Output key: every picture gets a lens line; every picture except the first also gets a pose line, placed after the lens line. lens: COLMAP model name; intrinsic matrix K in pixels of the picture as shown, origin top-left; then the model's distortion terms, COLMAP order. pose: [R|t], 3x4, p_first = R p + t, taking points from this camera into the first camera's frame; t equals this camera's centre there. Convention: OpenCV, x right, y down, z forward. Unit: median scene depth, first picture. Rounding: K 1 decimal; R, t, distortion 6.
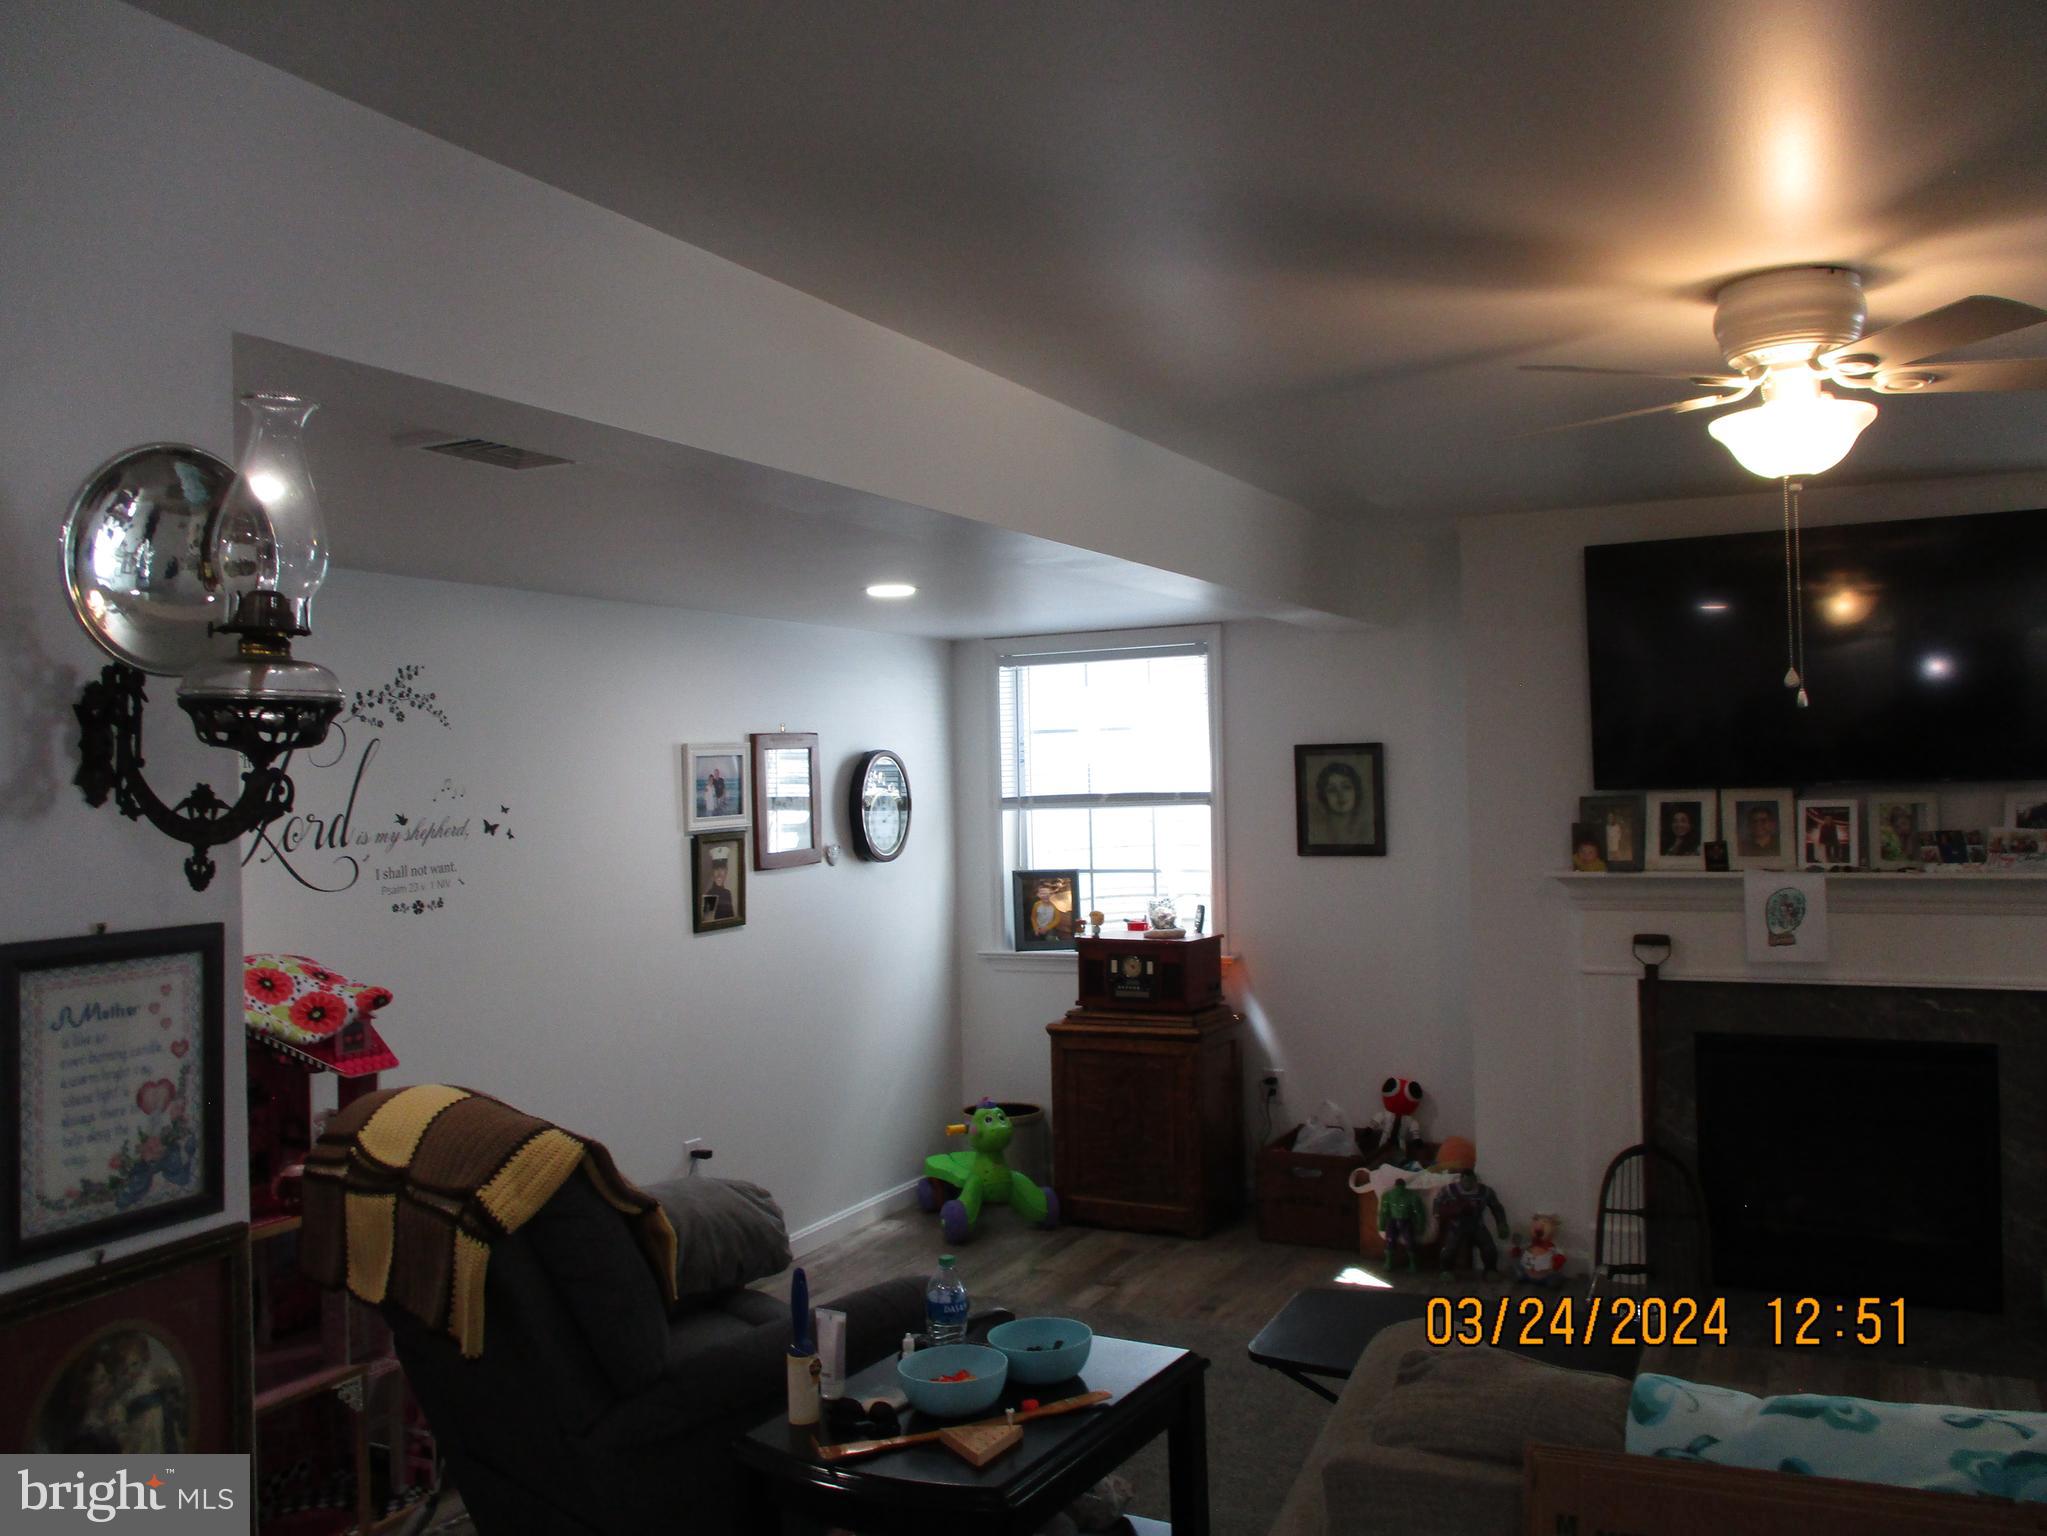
lens RADIAL K [[1739.0, 0, 1023.3], [0, 1739.0, 749.0], [0, 0, 1]] dist [-0.029946, 0.000959]
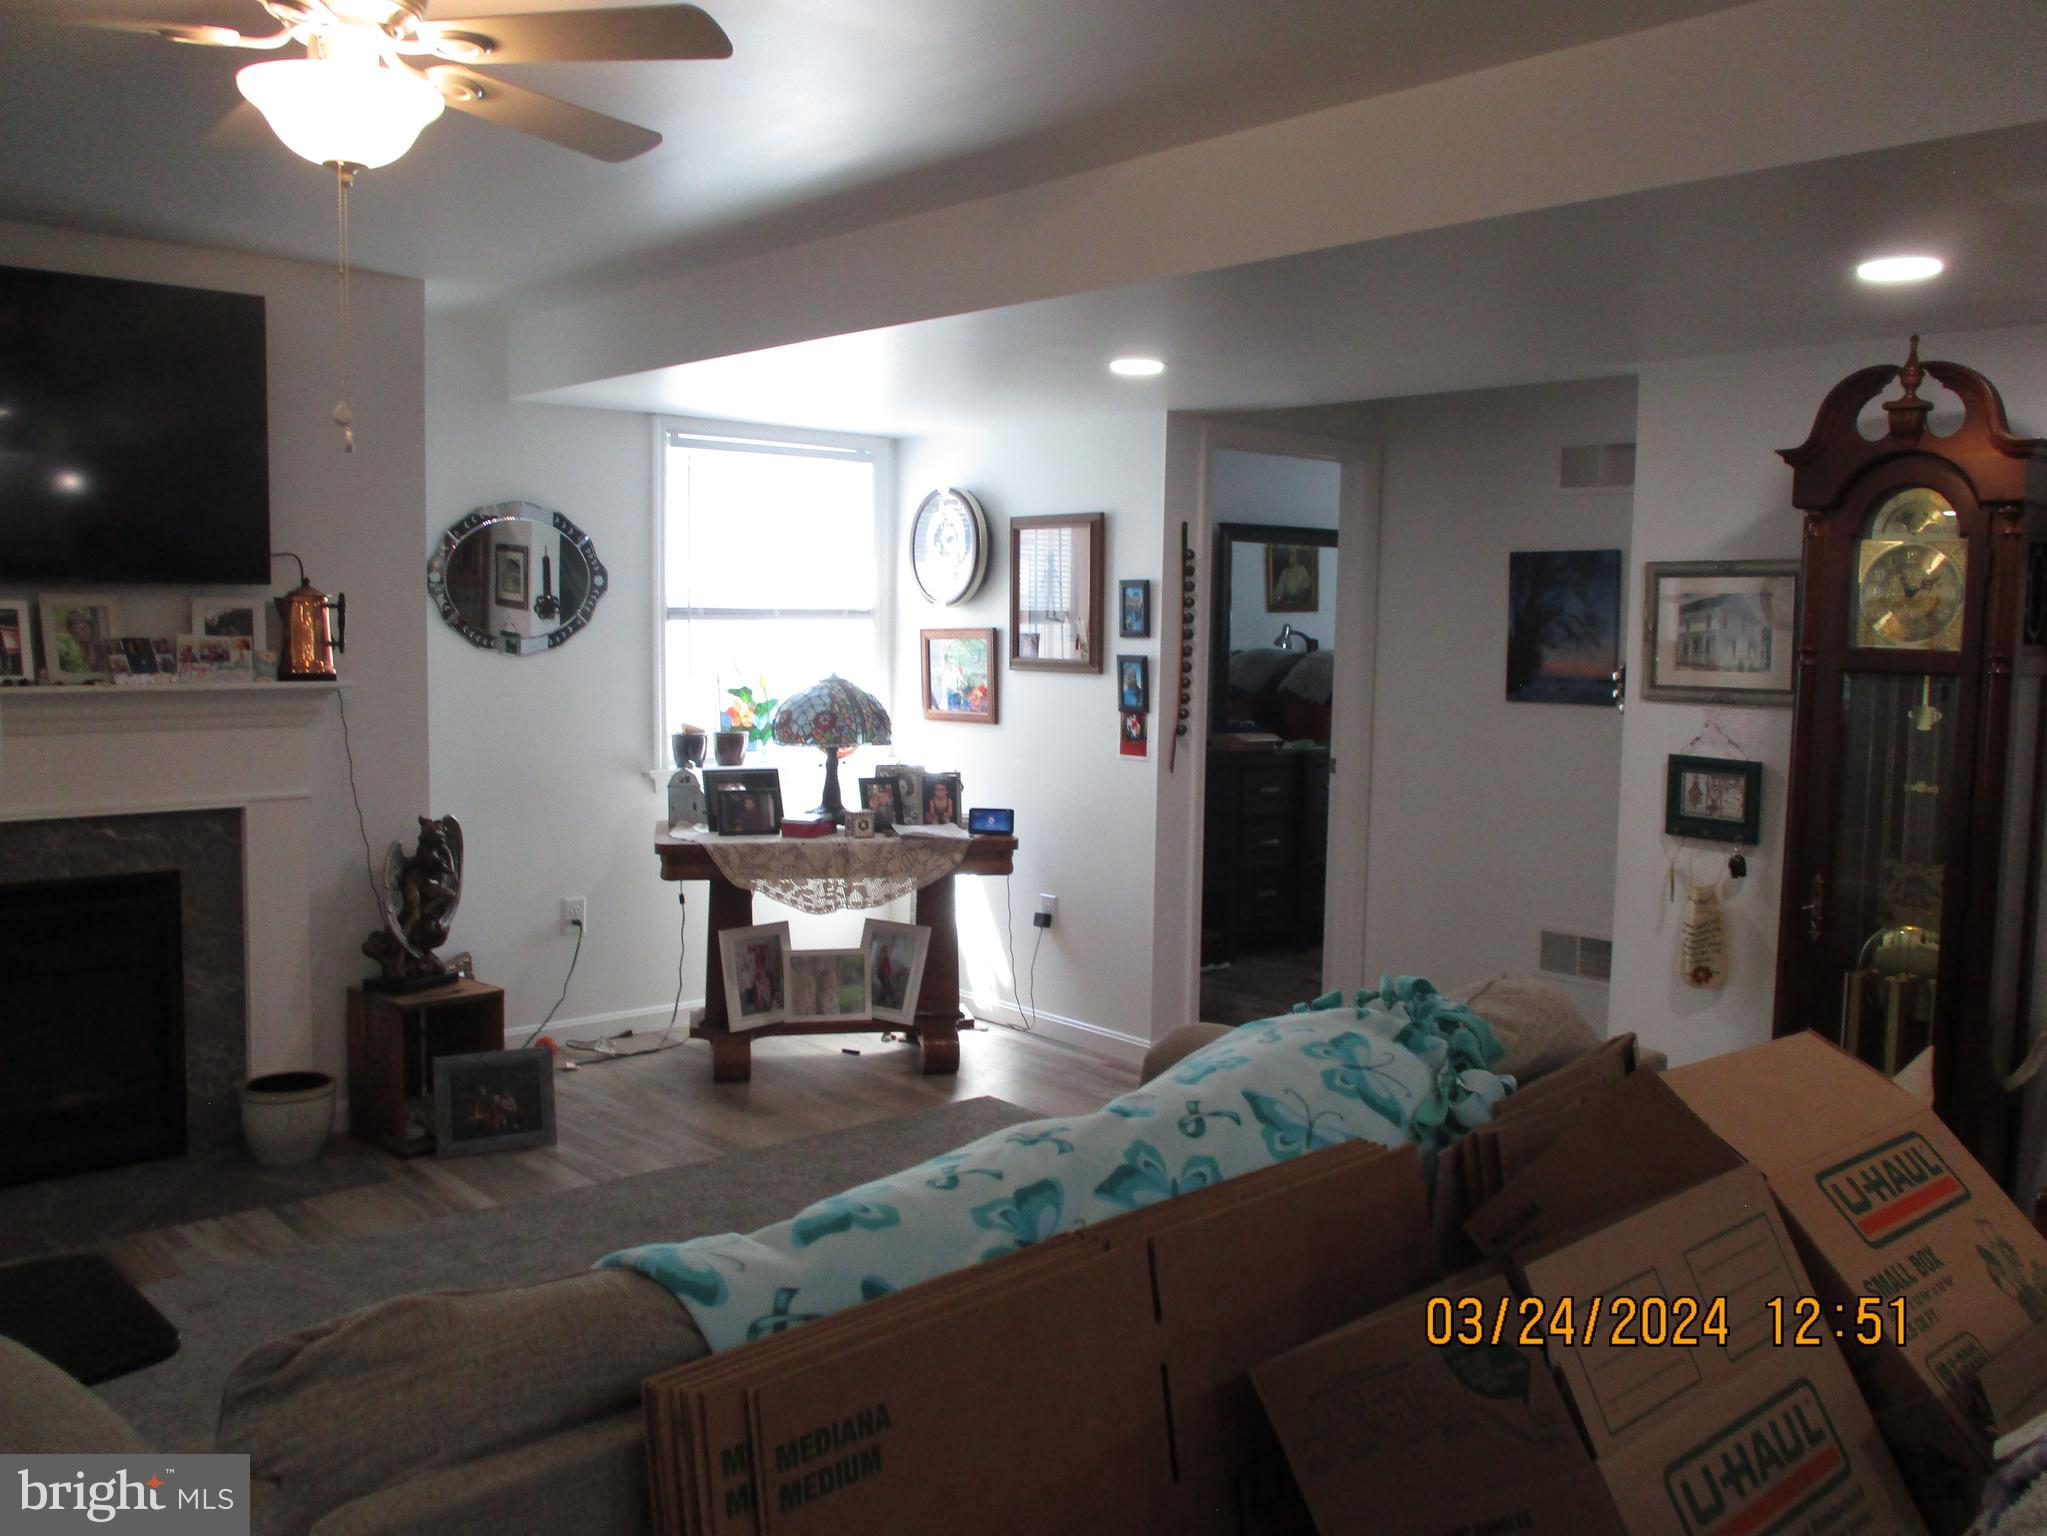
lens RADIAL K [[1716.5, 0, 1021.0], [0, 1716.5, 754.3], [0, 0, 1]] dist [-0.001723, 0.001719]
pose [[0.361980, -0.047468, 0.930977, -0.123679], [-0.034153, 0.997357, 0.064132, 0.033266], [-0.931560, -0.055010, 0.359402, 0.237870]]
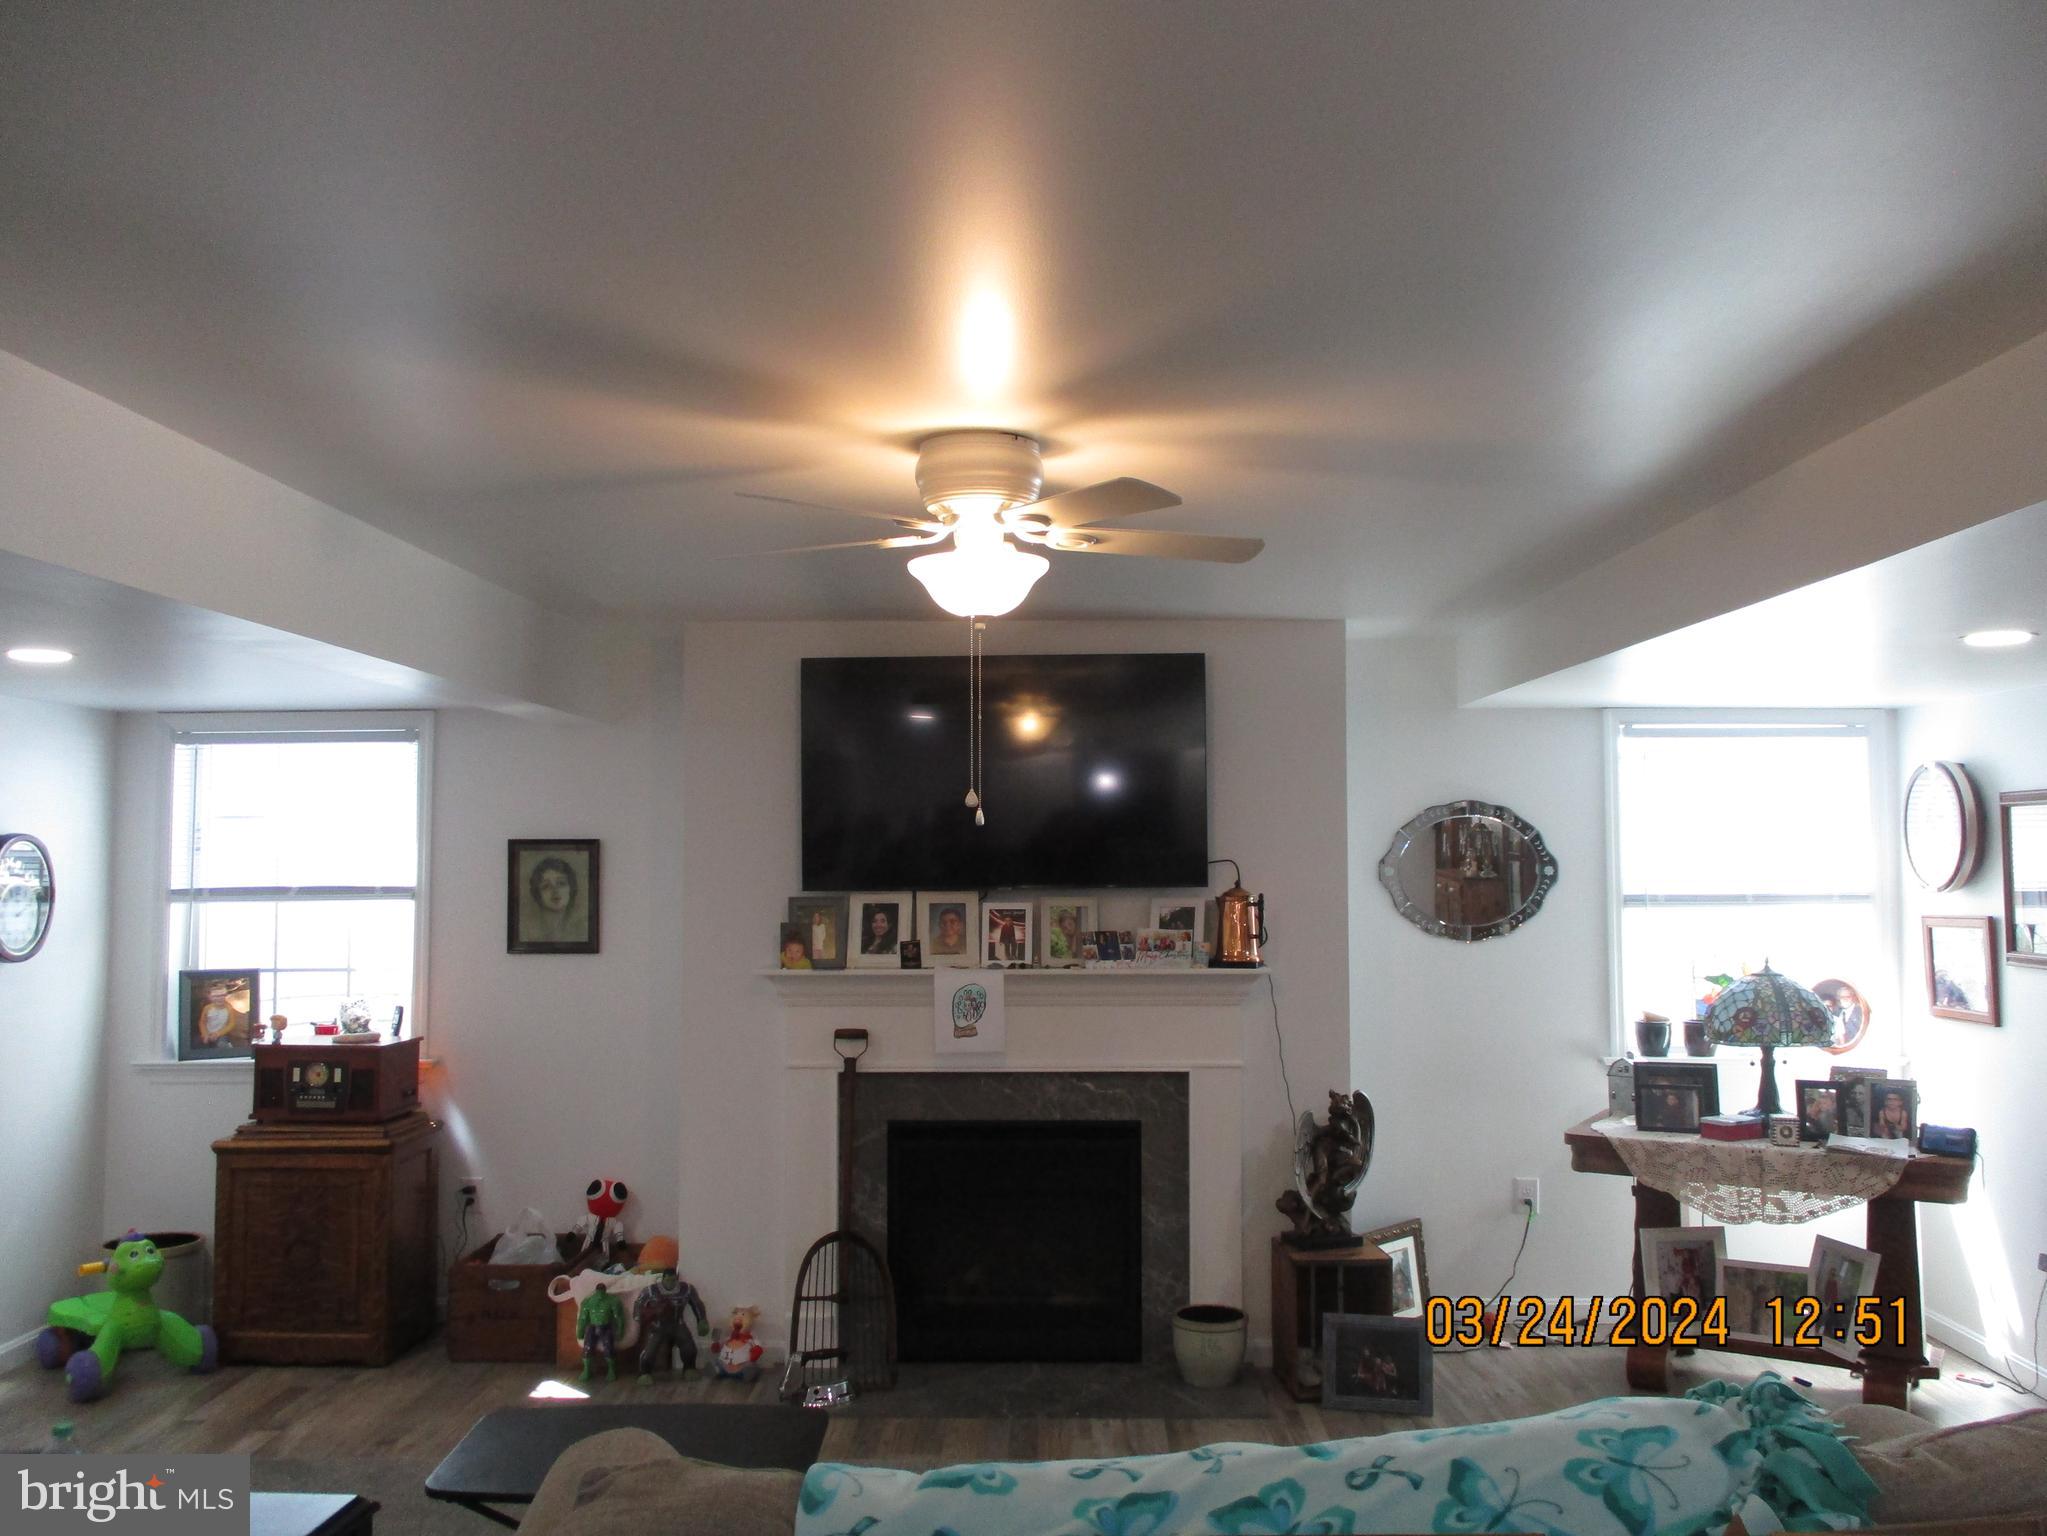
lens RADIAL K [[1739.8, 0, 1074.7], [0, 1739.8, 741.4], [0, 0, 1]] dist [-0.042016, 0.040244]
pose [[0.893426, 0.049163, 0.446512, 0.004137], [-0.024674, 0.997863, -0.060499, -0.007022], [-0.448532, 0.043034, 0.892730, -0.011682]]
